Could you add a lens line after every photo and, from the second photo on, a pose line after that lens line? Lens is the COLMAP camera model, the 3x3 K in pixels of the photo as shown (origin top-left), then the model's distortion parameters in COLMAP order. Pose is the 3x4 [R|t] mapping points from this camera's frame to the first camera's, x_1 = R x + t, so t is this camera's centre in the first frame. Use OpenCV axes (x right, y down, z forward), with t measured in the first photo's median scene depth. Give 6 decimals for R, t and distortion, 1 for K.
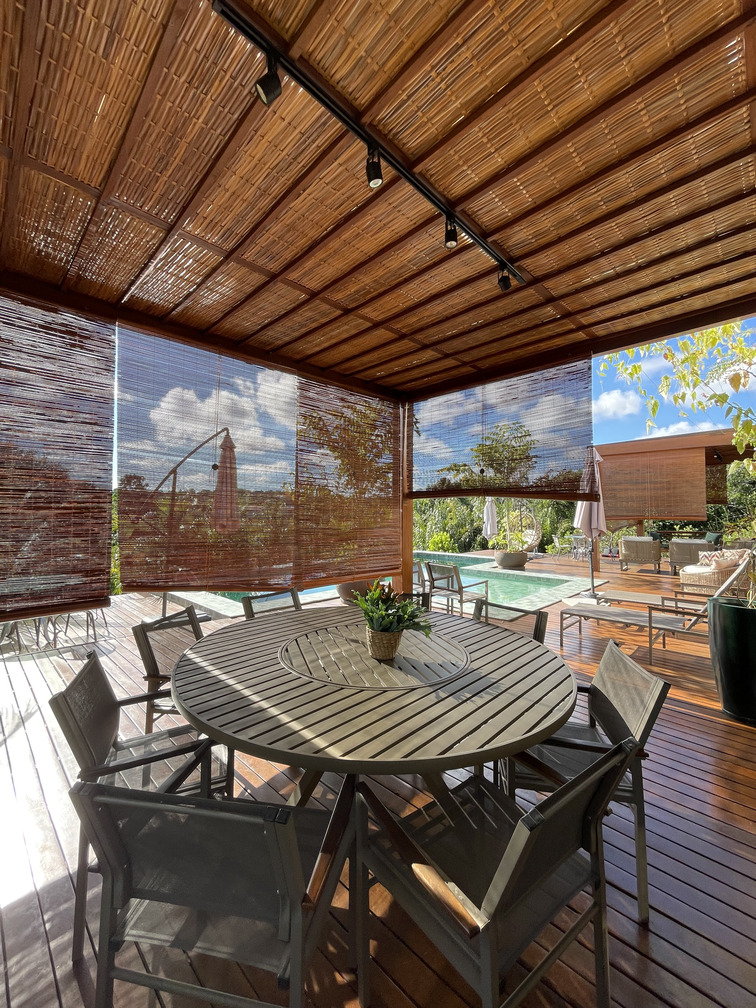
lens RADIAL K [[408.4, 0, 381.8], [0, 408.4, 505.9], [0, 0, 1]] dist [-0.002547, -0.000566]
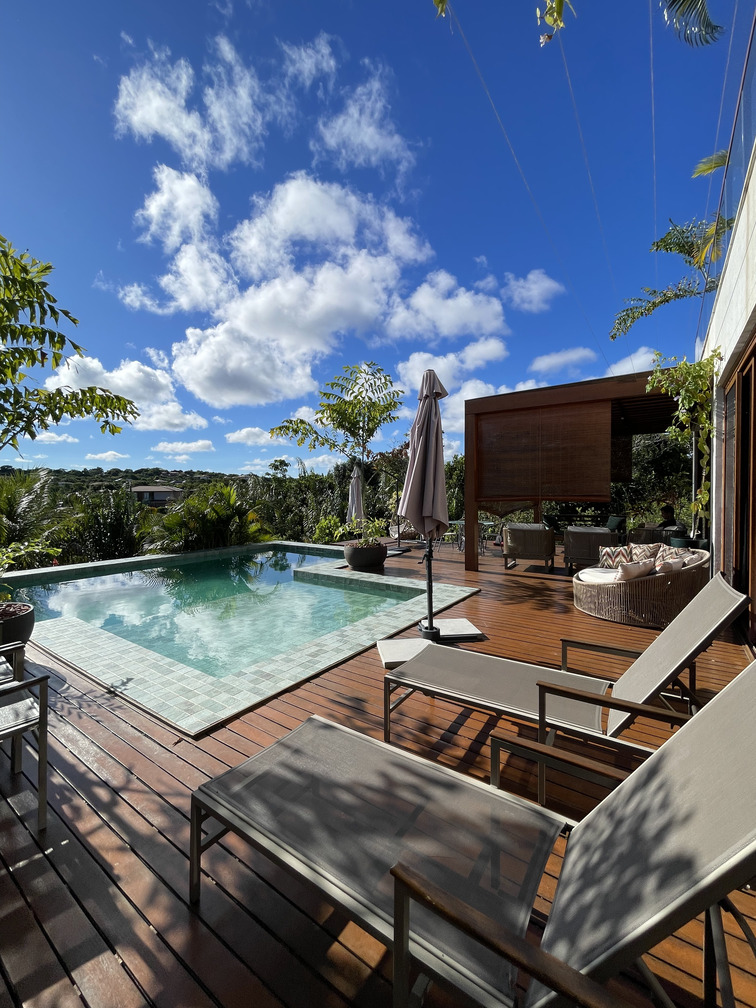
lens RADIAL K [[408.4, 0, 374.9], [0, 408.4, 499.5], [0, 0, 1]] dist [-0.002547, -0.000566]
pose [[0.987878, -0.001169, 0.155226, 0.226085], [-0.003220, 0.999602, 0.028023, 0.010566], [-0.155197, -0.028183, 0.987481, 0.291432]]
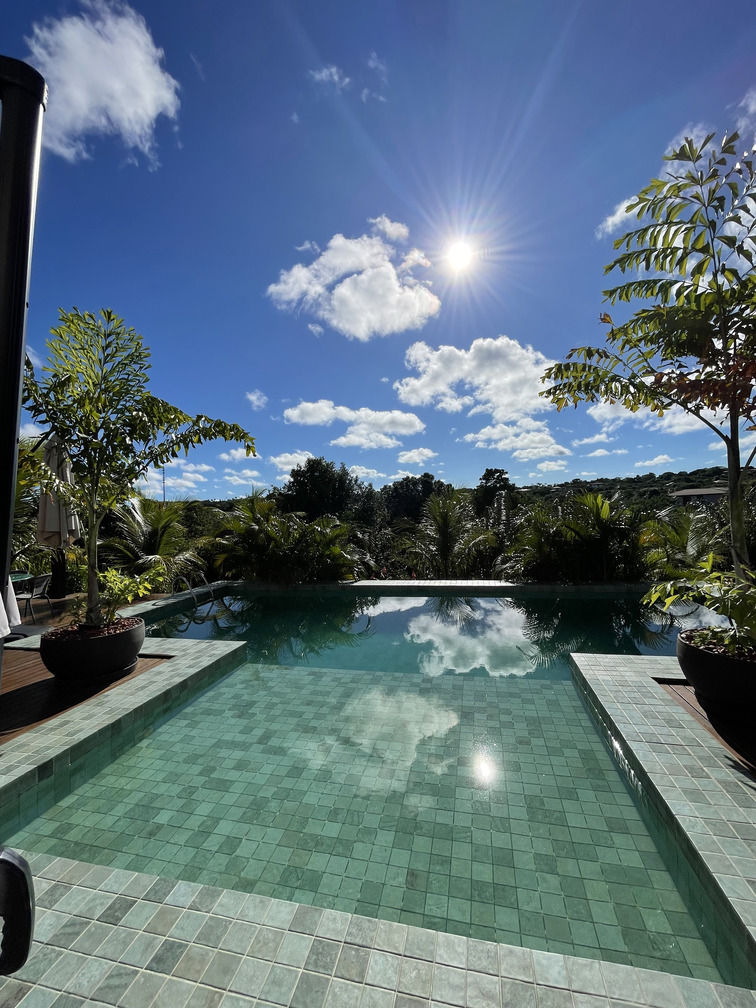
lens RADIAL K [[408.4, 0, 377.1], [0, 408.4, 502.4], [0, 0, 1]] dist [-0.002547, -0.000566]
pose [[0.510237, -0.042751, -0.858971, 0.496574], [0.057661, 0.998217, -0.015430, 0.011050], [0.858099, -0.041656, 0.511792, 0.799773]]
